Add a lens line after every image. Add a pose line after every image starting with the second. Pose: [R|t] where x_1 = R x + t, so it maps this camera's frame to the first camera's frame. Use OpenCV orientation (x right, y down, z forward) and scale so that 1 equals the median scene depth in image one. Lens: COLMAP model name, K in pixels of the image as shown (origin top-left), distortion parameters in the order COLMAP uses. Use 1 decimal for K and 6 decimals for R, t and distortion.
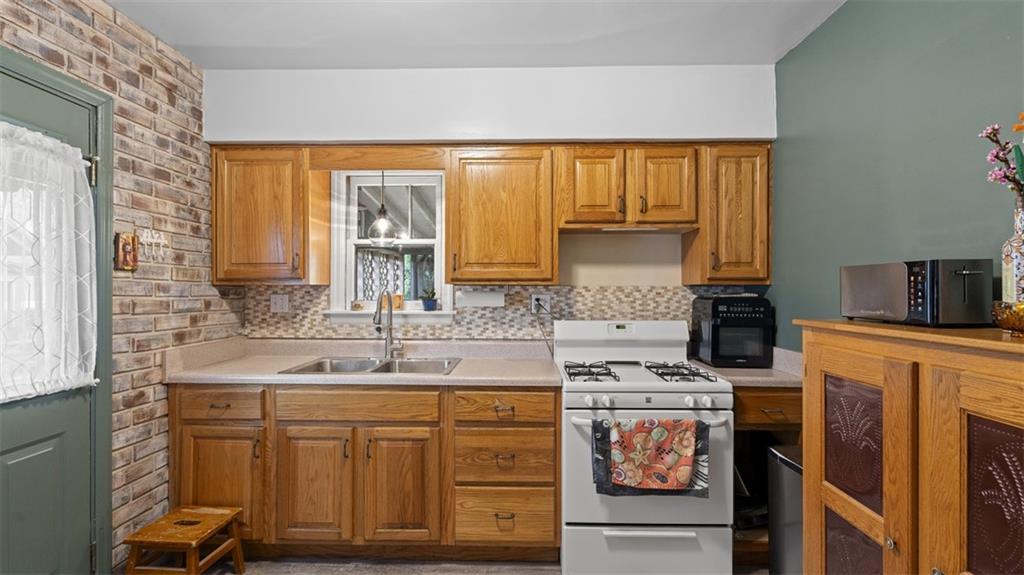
lens RADIAL K [[467.9, 0, 512.4], [0, 467.9, 292.4], [0, 0, 1]] dist [-0.000534, -0.000003]
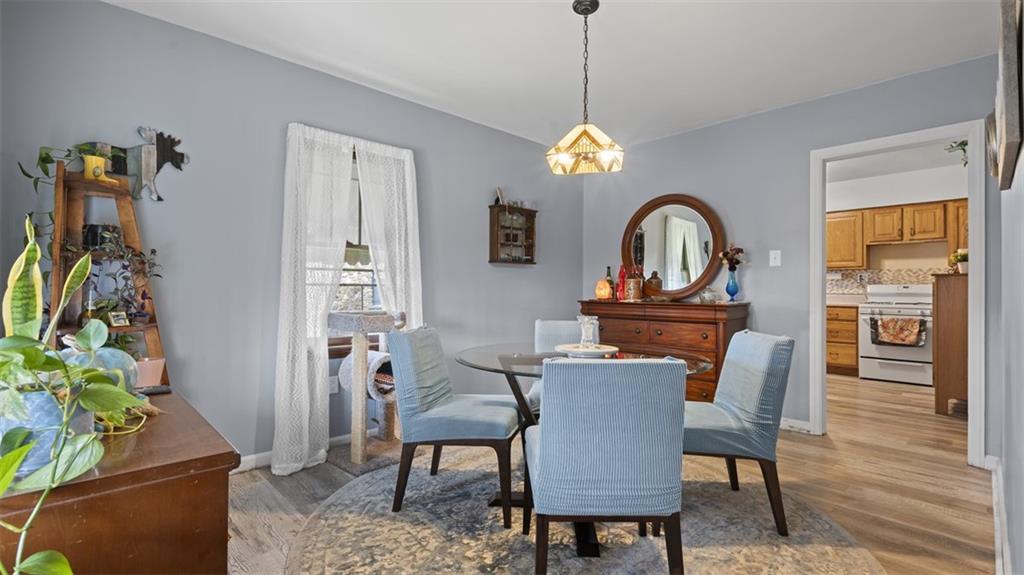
lens RADIAL K [[467.9, 0, 511.9], [0, 467.9, 289.4], [0, 0, 1]] dist [-0.000534, -0.000003]
pose [[0.718464, -0.002000, -0.695561, 0.550841], [0.003180, 0.999995, 0.000409, 0.097903], [0.695557, -0.002506, 0.718467, -2.350422]]
